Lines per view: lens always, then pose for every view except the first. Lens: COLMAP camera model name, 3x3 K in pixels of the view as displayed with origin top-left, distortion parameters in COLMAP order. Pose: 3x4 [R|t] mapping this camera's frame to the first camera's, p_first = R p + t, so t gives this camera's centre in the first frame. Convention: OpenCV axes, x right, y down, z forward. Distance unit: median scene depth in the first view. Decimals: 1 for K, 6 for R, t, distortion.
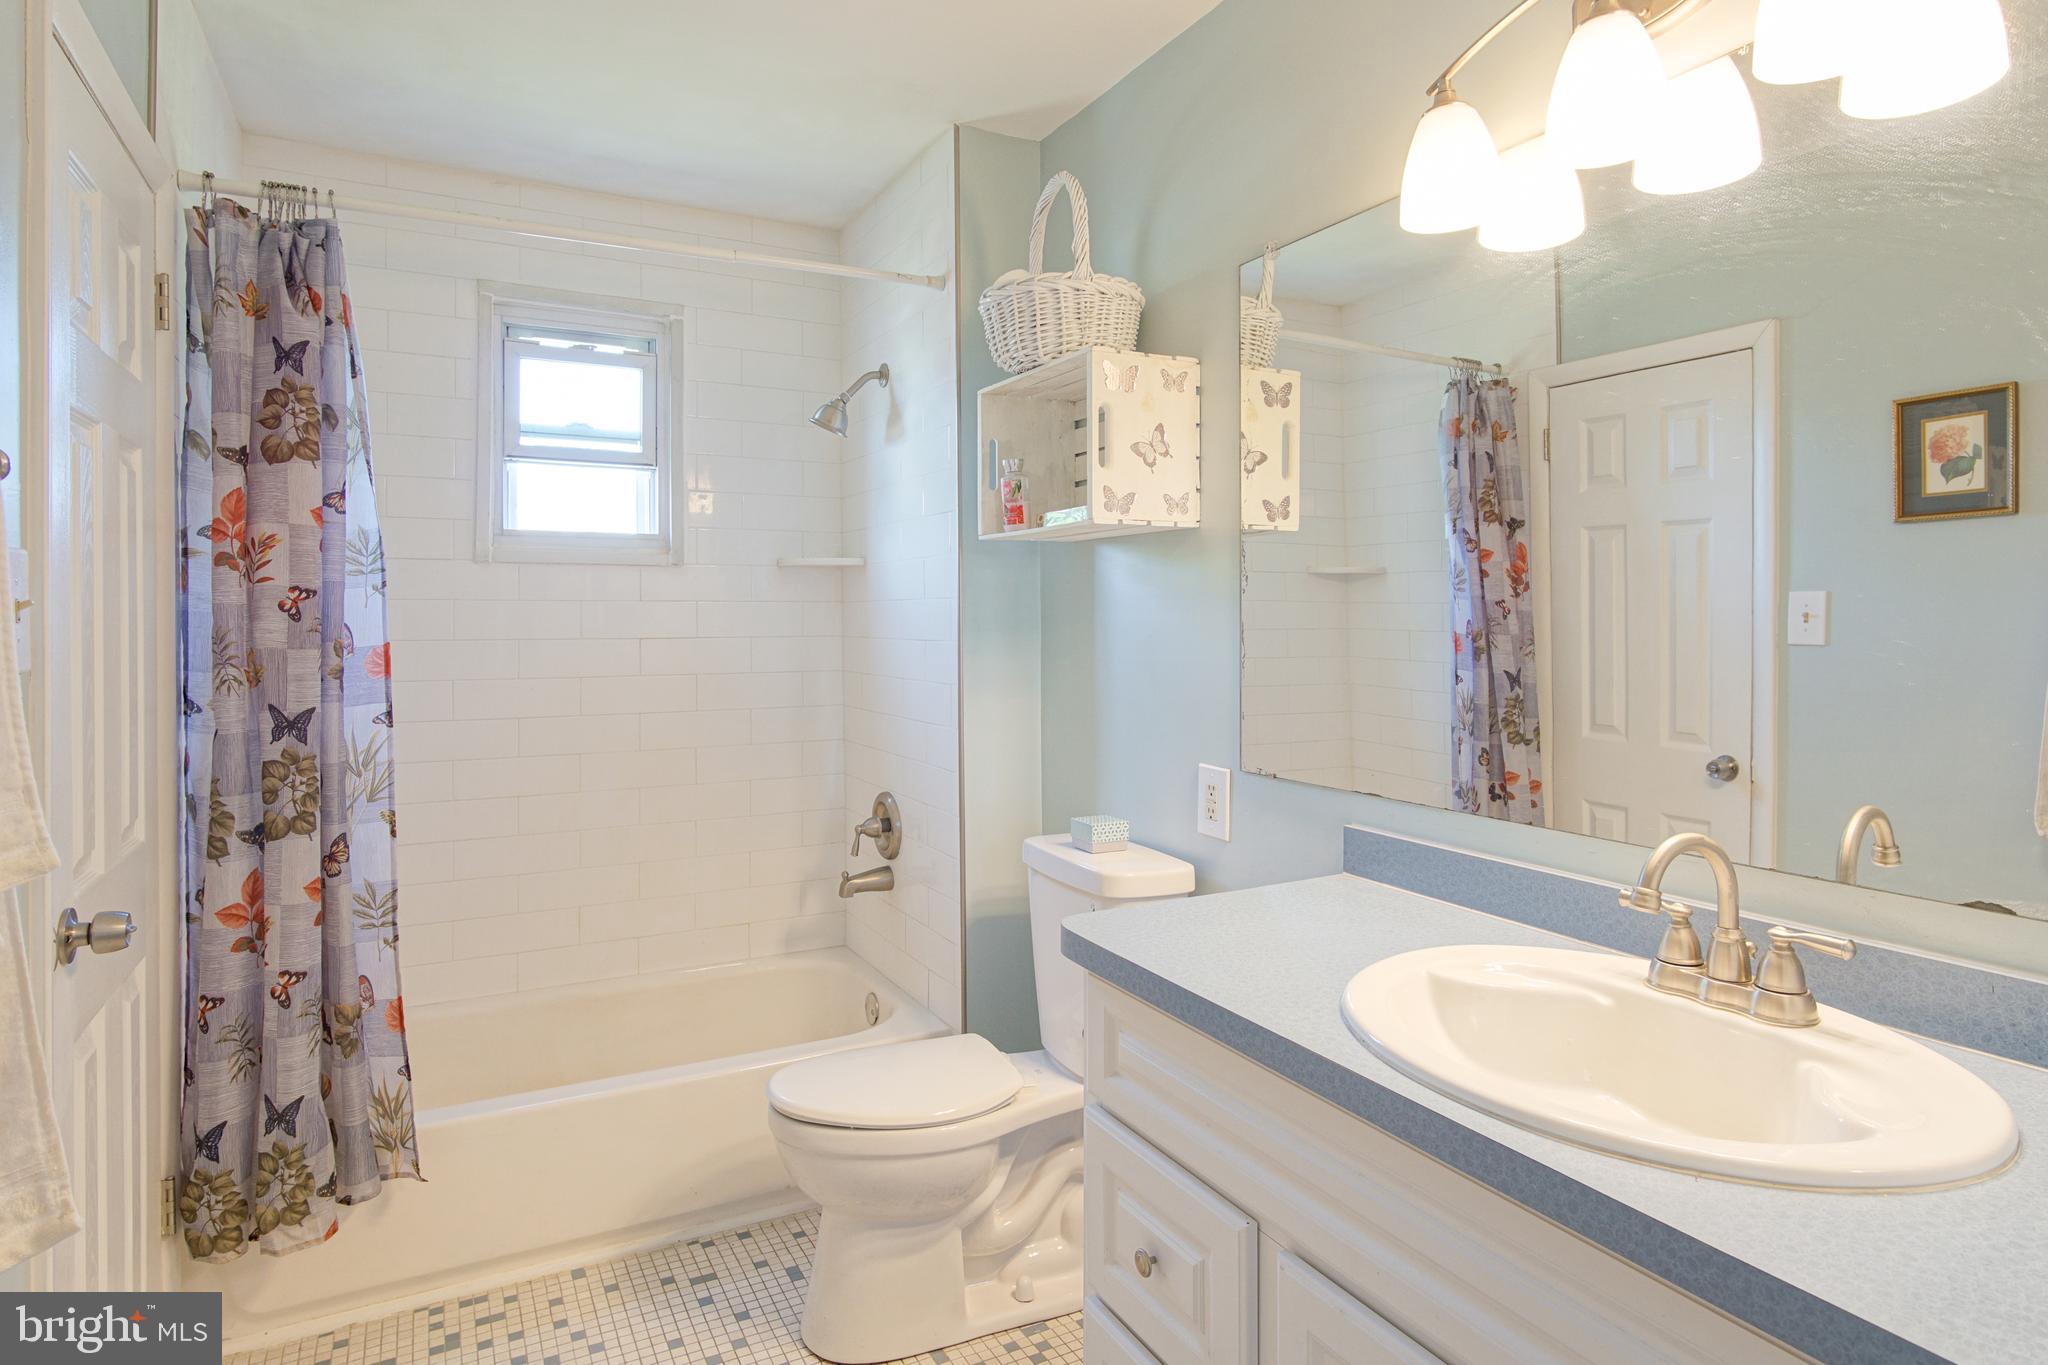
lens RADIAL K [[1141.6, 0, 1043.7], [0, 1141.6, 618.5], [0, 0, 1]] dist [-0.003452, 0.000297]
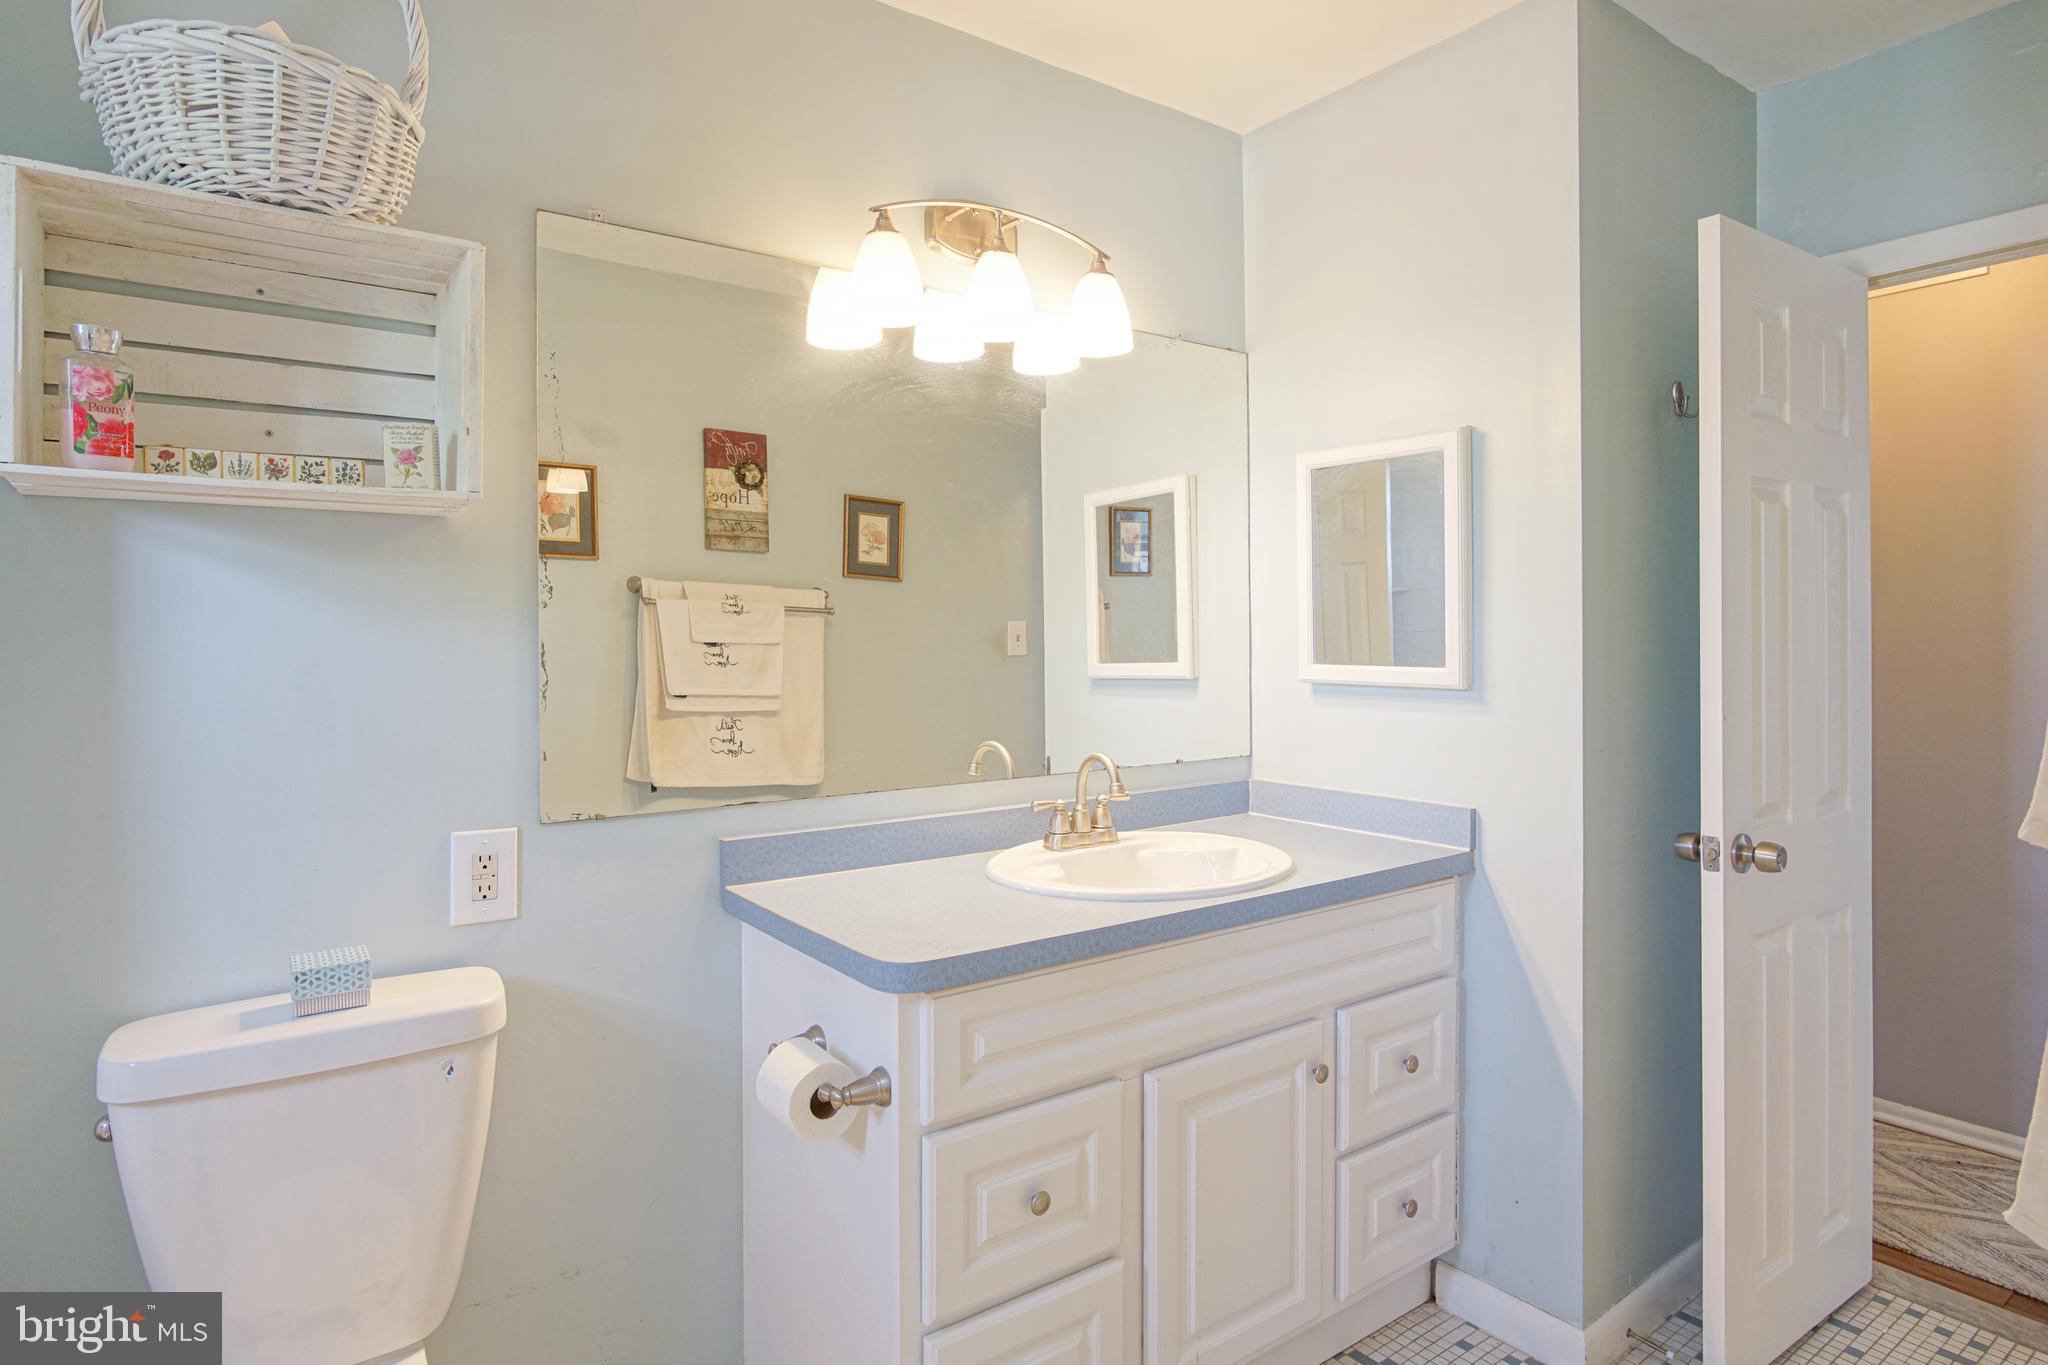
lens RADIAL K [[1141.6, 0, 1022.2], [0, 1141.6, 651.8], [0, 0, 1]] dist [-0.003452, 0.000297]
pose [[-0.141718, -0.017152, 0.989758, -0.660966], [0.002859, 0.999839, 0.017736, -0.003693], [-0.989903, 0.005344, -0.141646, 0.744269]]
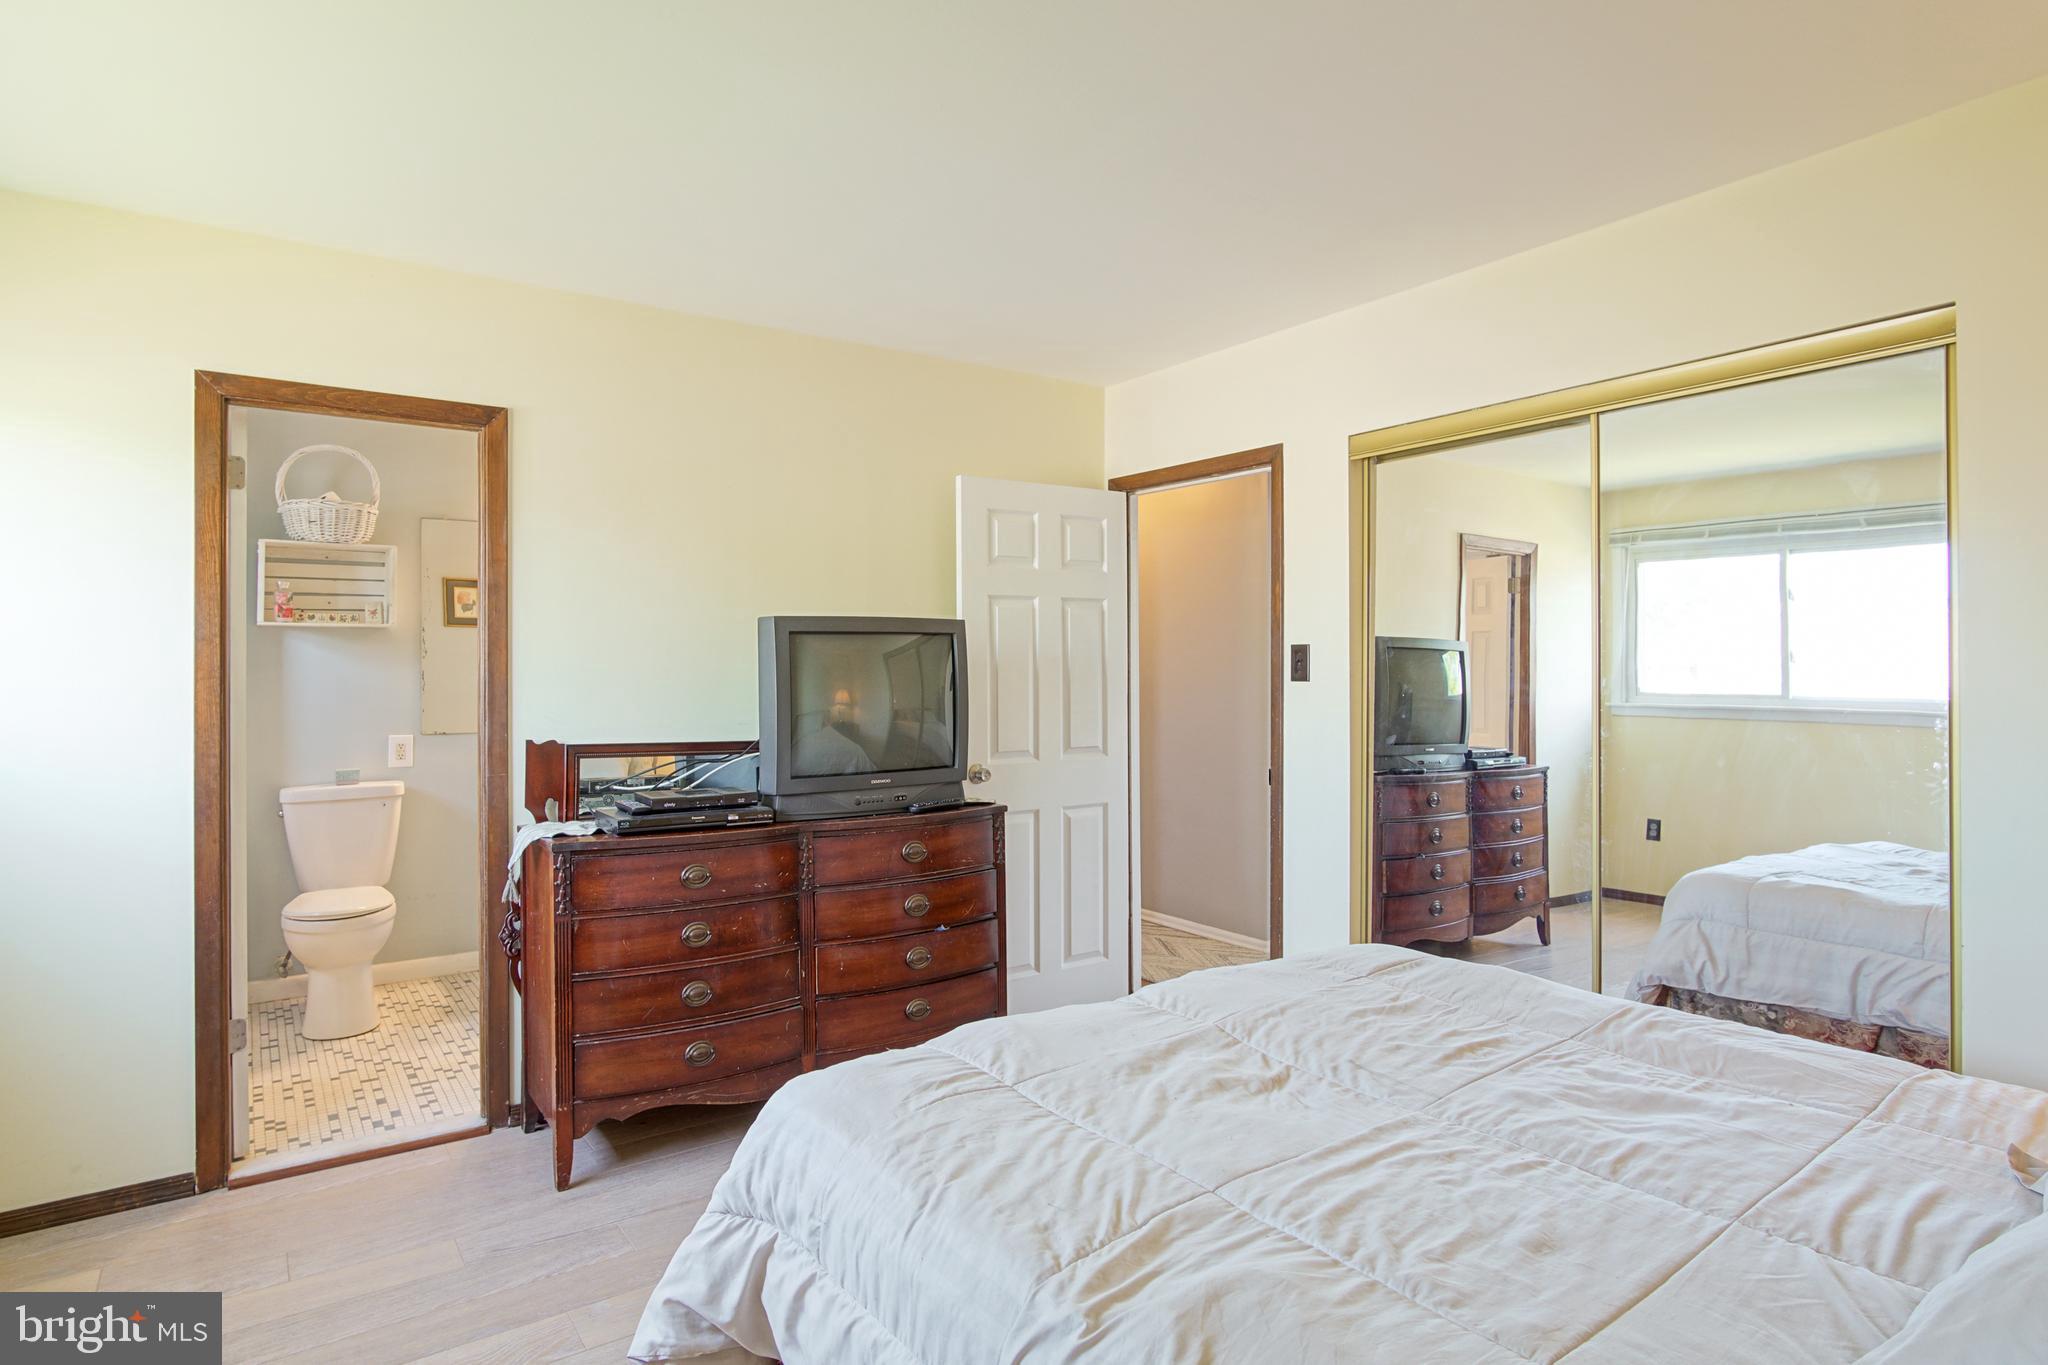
lens RADIAL K [[1141.6, 0, 1025.9], [0, 1141.6, 668.6], [0, 0, 1]] dist [-0.003452, 0.000297]
pose [[-0.125815, -0.011169, 0.991991, -2.195561], [0.000103, 0.999936, 0.011271, -0.025496], [-0.992054, 0.001520, -0.125806, 0.071605]]
